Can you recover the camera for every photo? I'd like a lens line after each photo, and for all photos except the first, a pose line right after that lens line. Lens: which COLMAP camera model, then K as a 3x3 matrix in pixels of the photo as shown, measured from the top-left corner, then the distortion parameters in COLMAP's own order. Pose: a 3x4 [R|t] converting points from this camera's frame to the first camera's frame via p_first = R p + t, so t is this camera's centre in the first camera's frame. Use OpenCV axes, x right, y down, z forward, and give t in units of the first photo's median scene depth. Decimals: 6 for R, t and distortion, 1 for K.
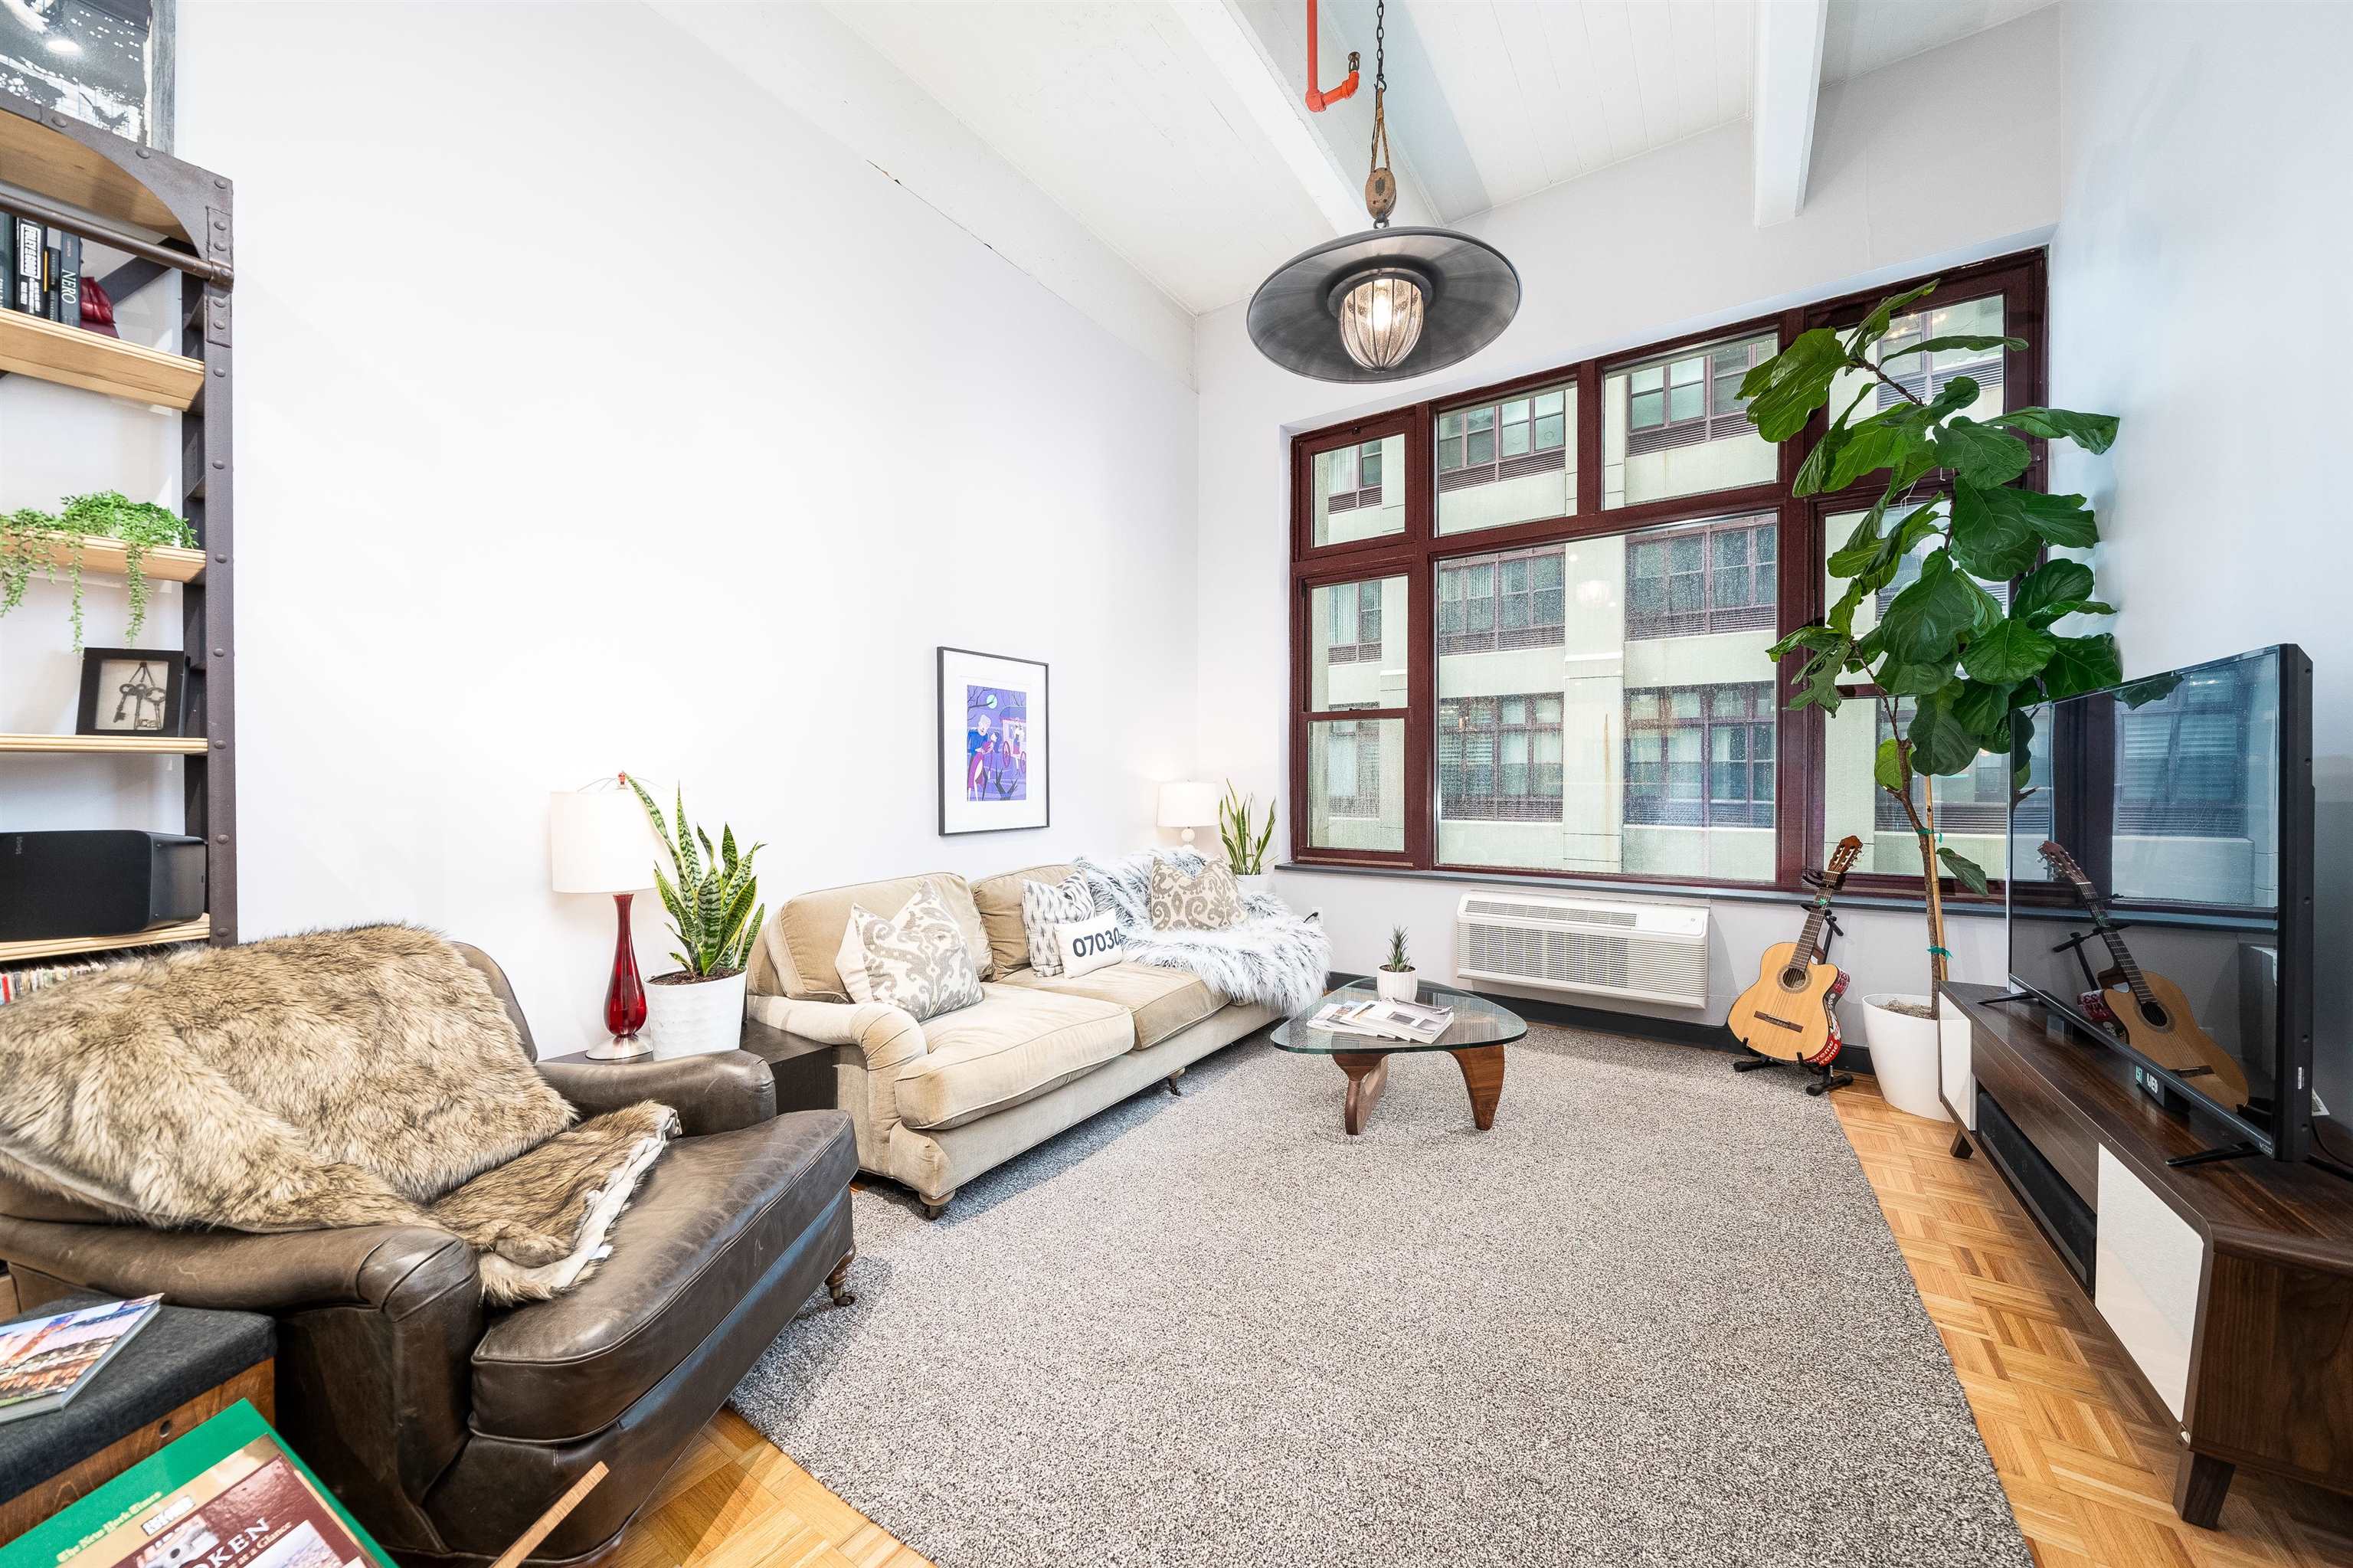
lens RADIAL K [[824.2, 0, 1194.6], [0, 824.2, 785.7], [0, 0, 1]] dist [-0.003861, -0.000207]
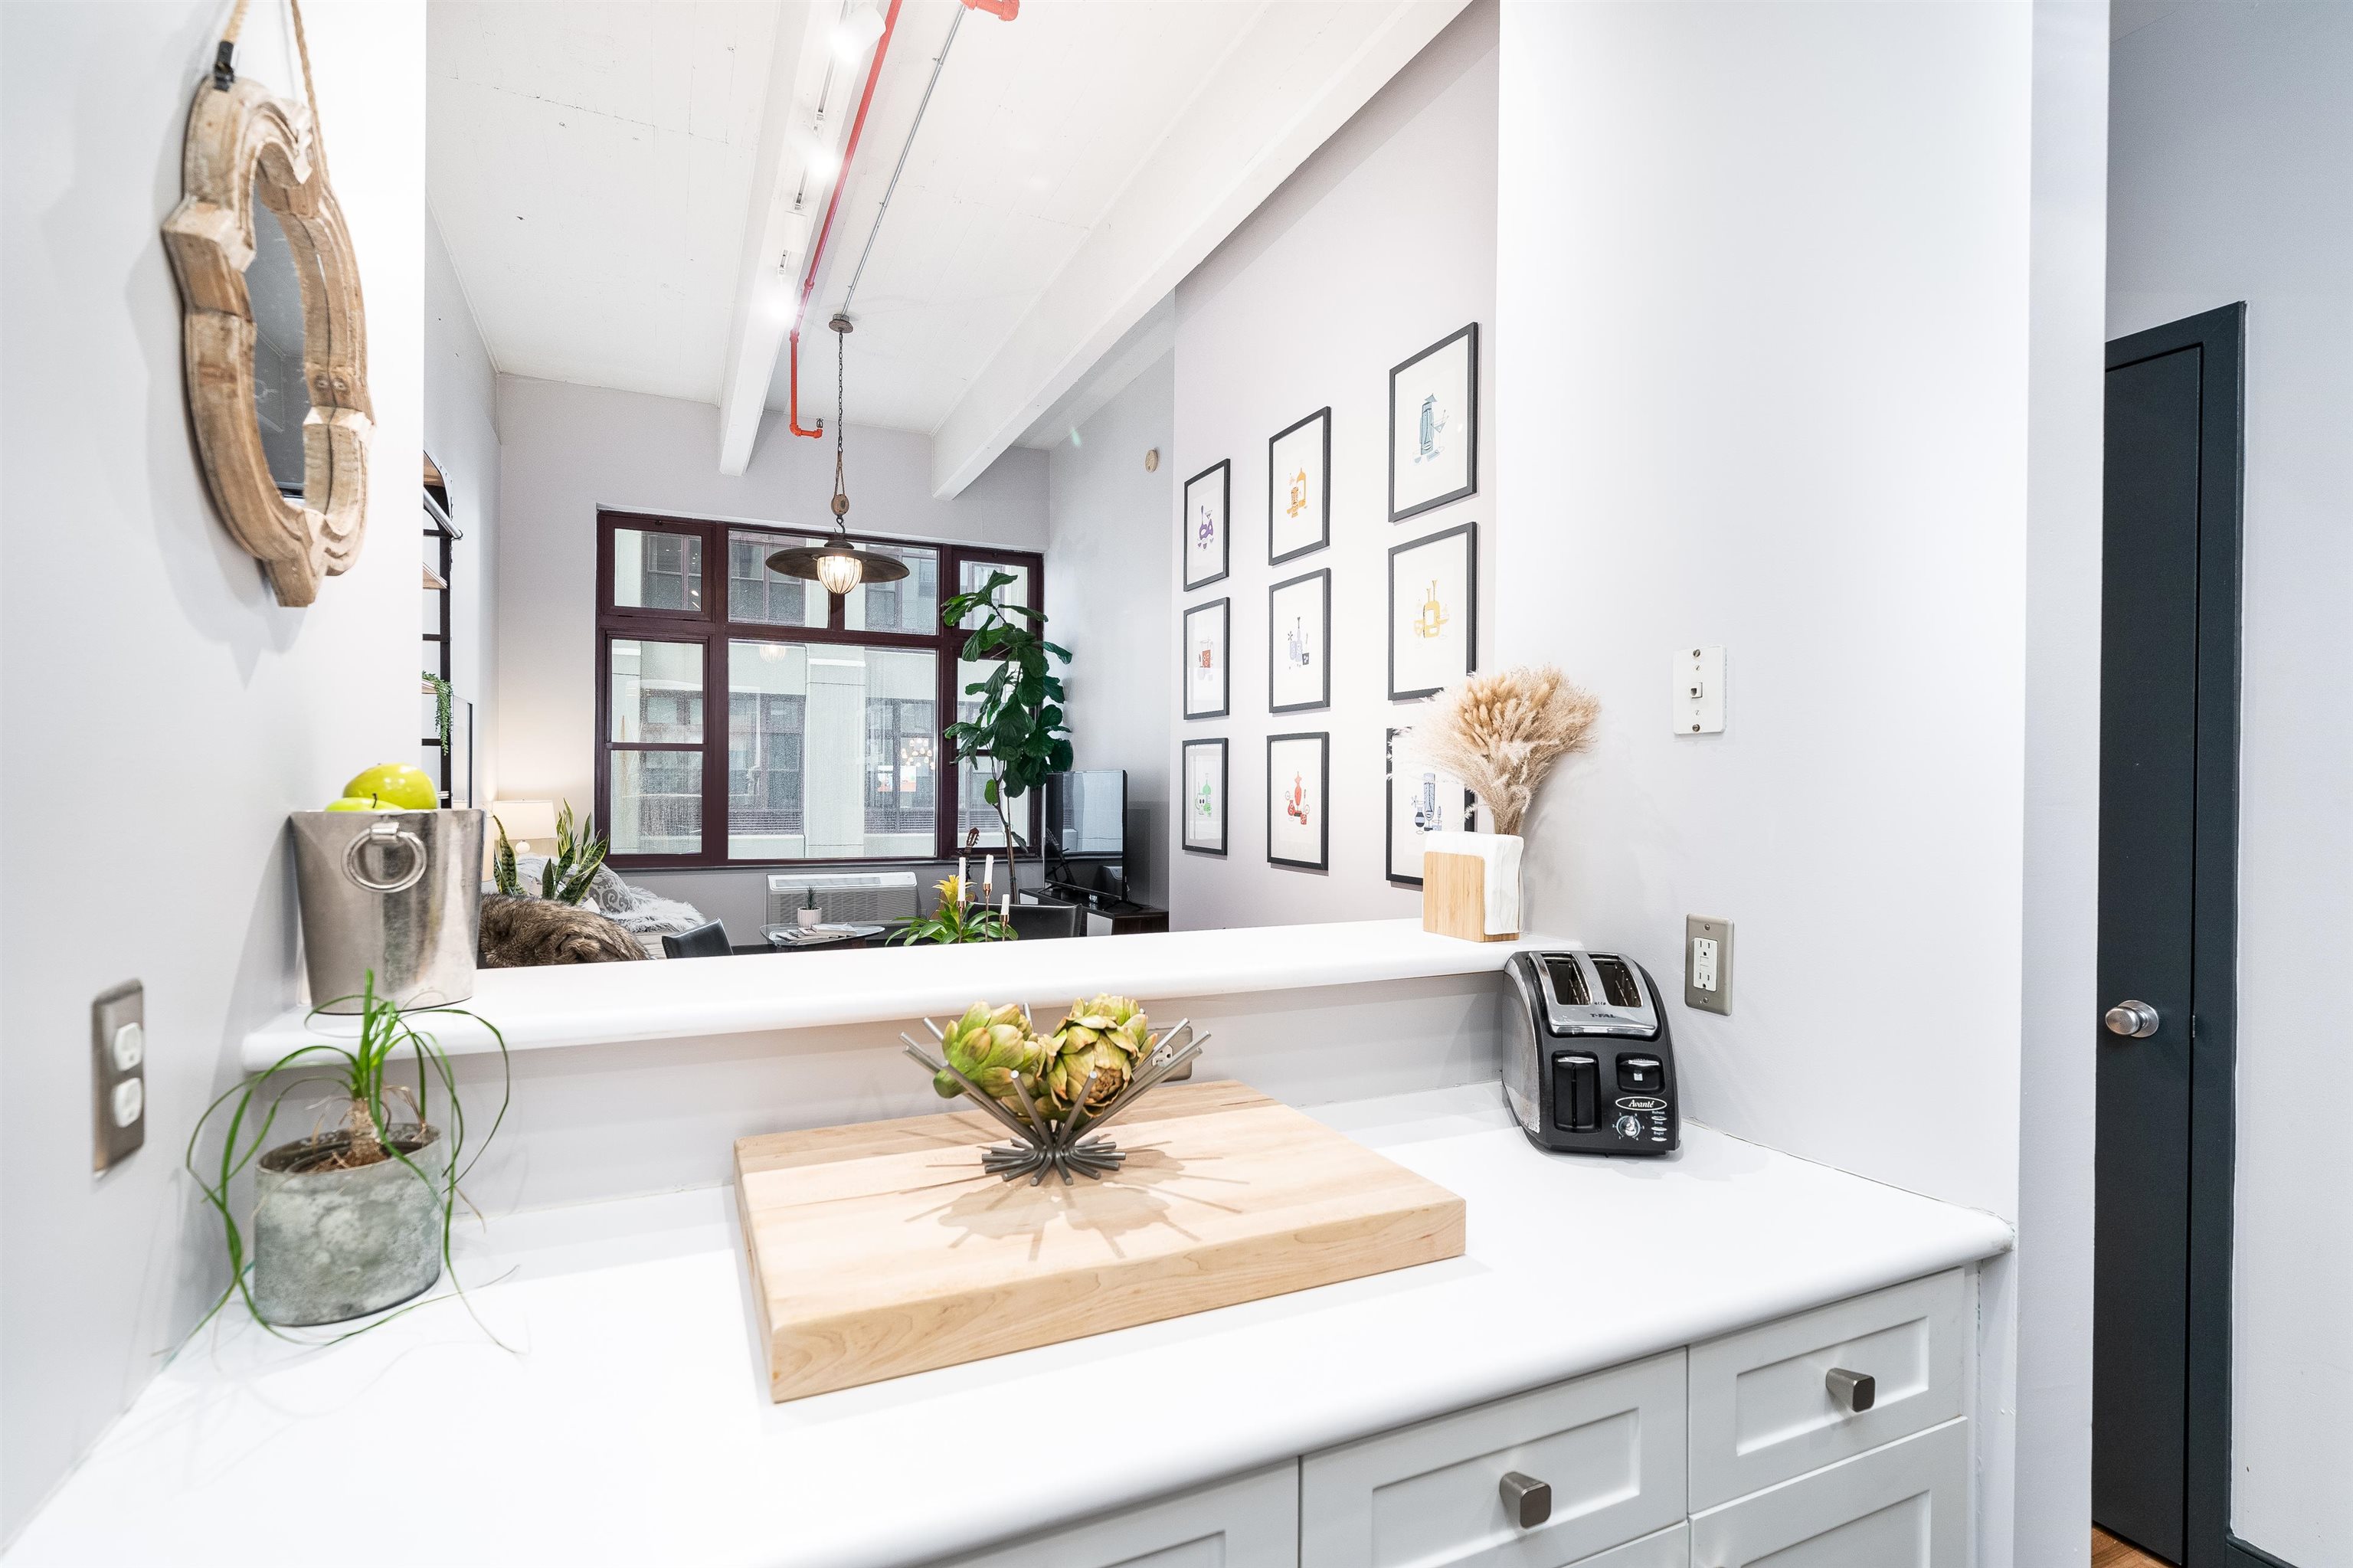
lens RADIAL K [[1092.2, 0, 1255.7], [0, 1092.2, 787.7], [0, 0, 1]] dist [0.000626, 0.000079]
pose [[0.463623, -0.001278, 0.886032, -1.228605], [0.001561, 0.999999, 0.000625, -0.036679], [-0.886031, 0.001093, 0.463624, -0.820081]]
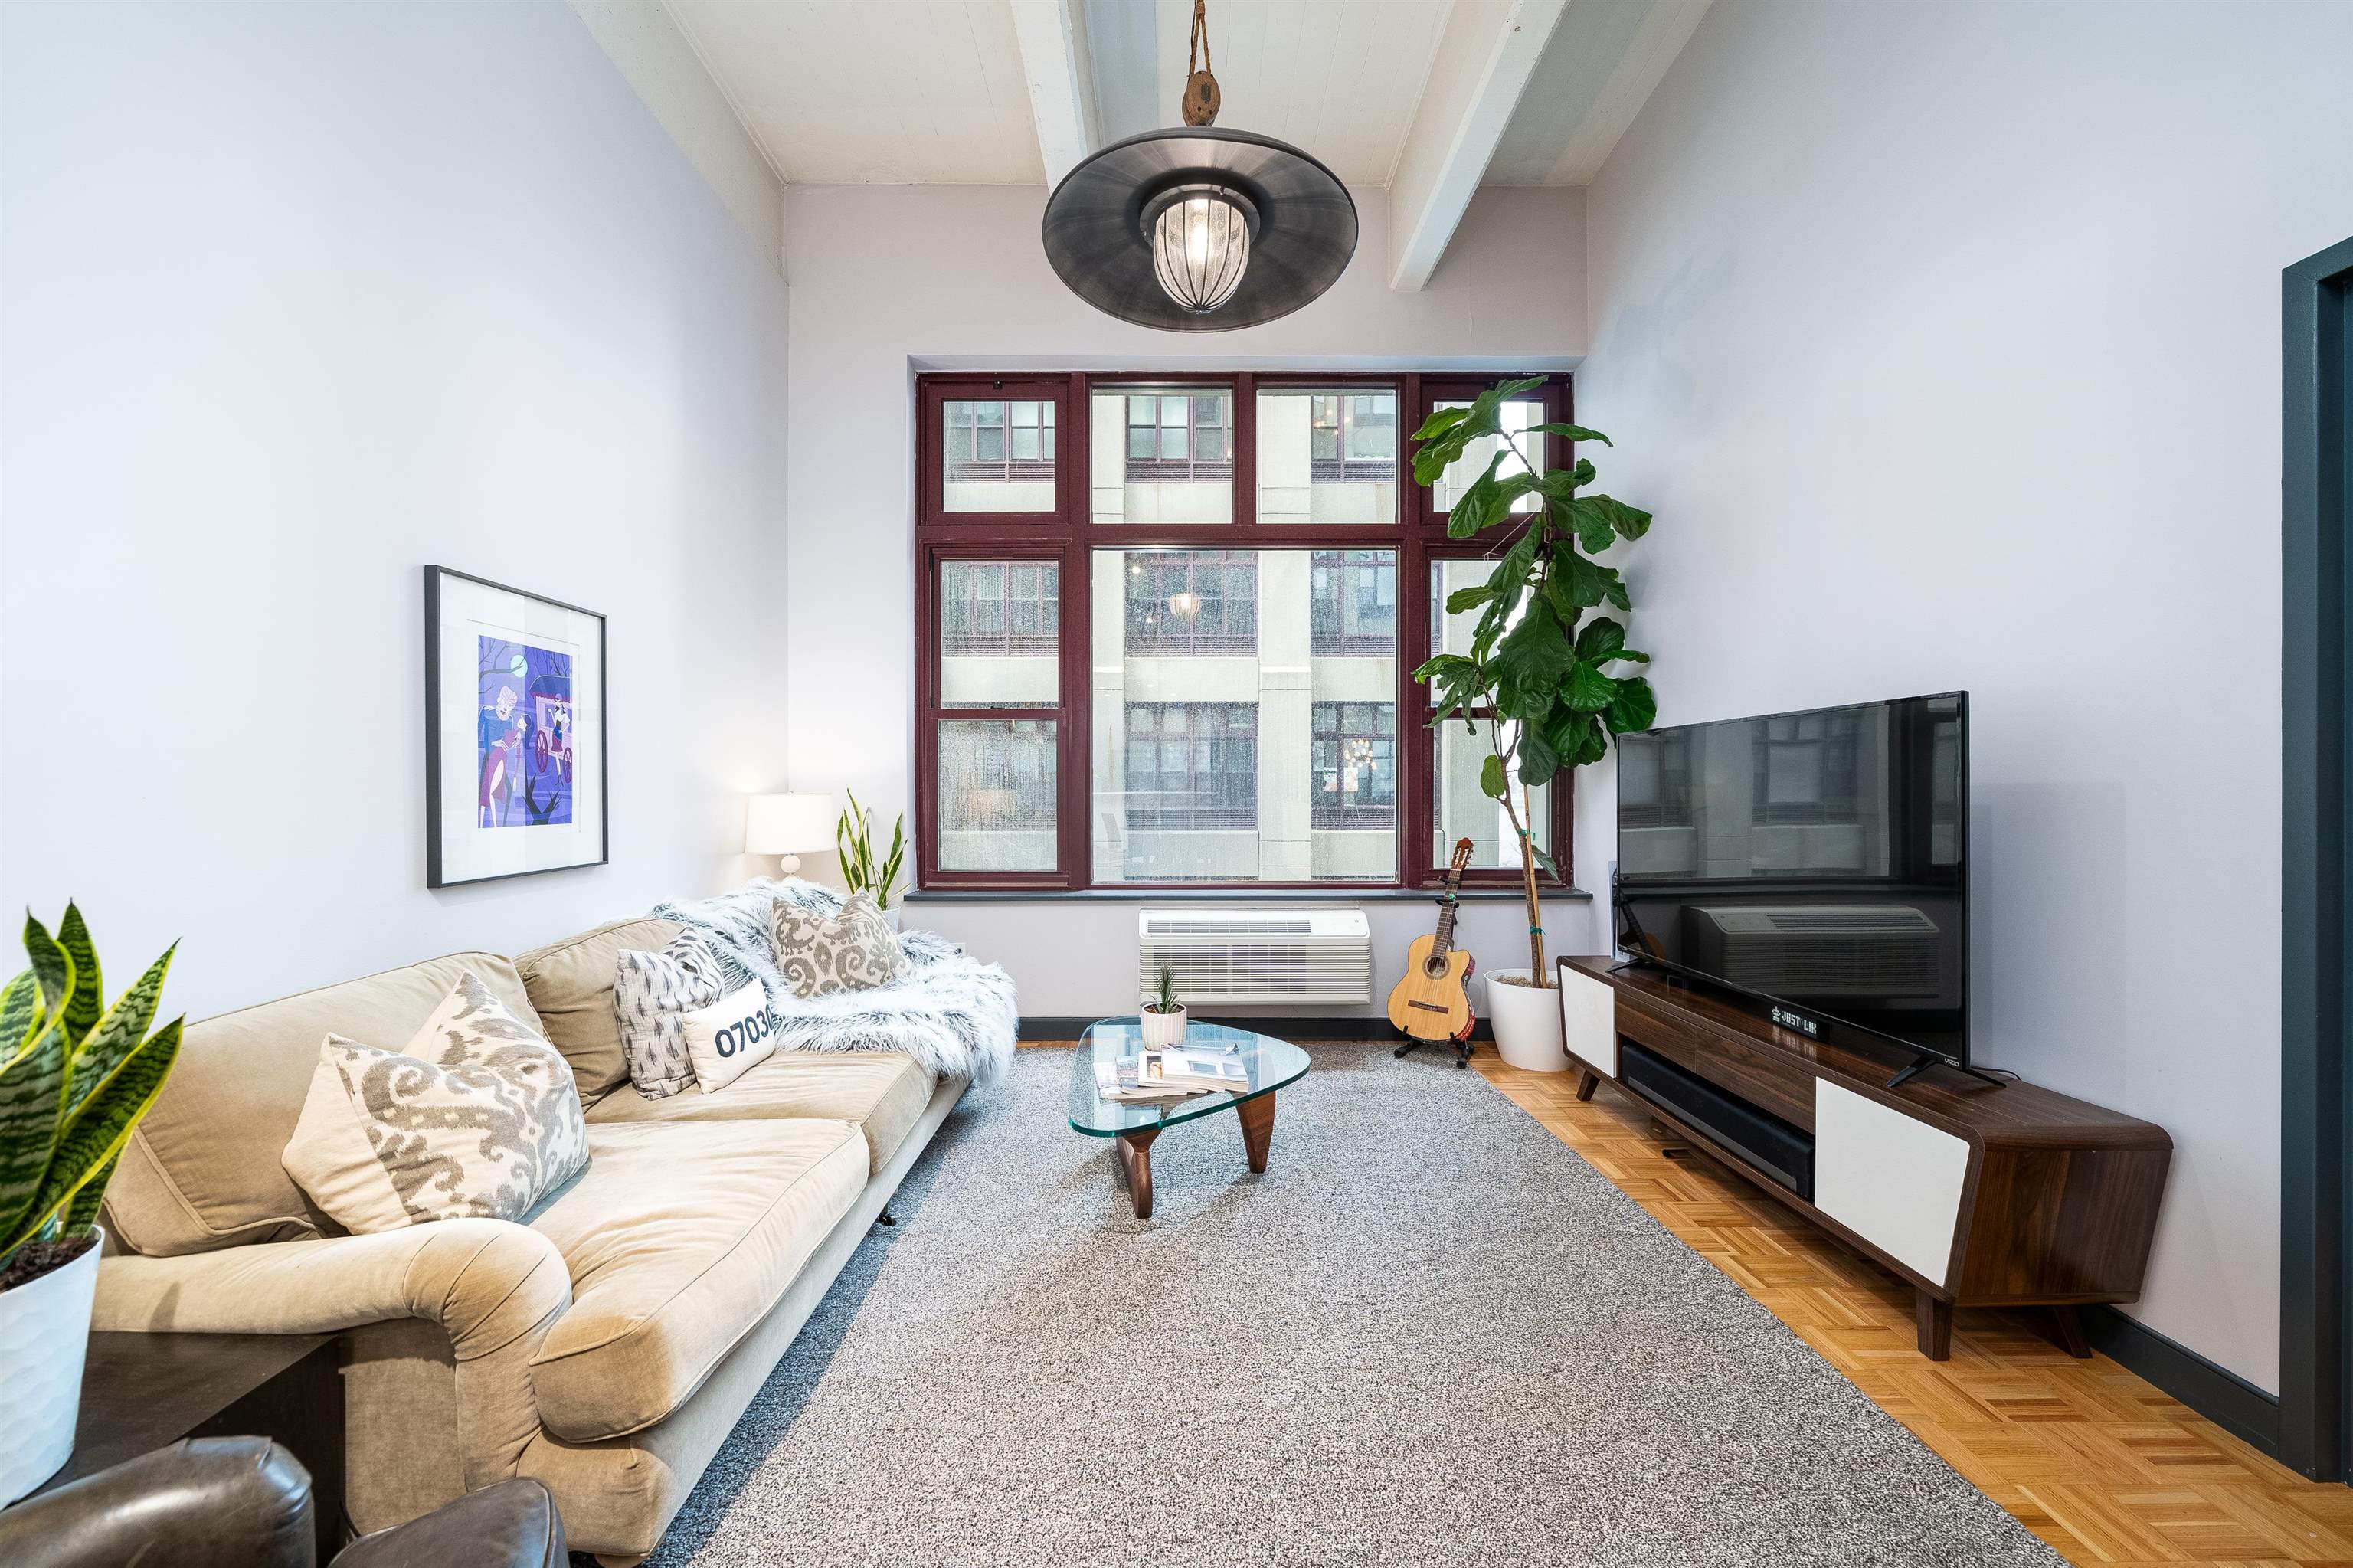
lens RADIAL K [[870.7, 0, 1179.8], [0, 870.7, 787.6], [0, 0, 1]] dist [-0.002353, -0.000442]
pose [[0.832240, -0.001384, 0.554413, -0.221565], [0.005935, 0.999962, -0.006413, -0.003860], [-0.554383, 0.008628, 0.832217, 0.205059]]
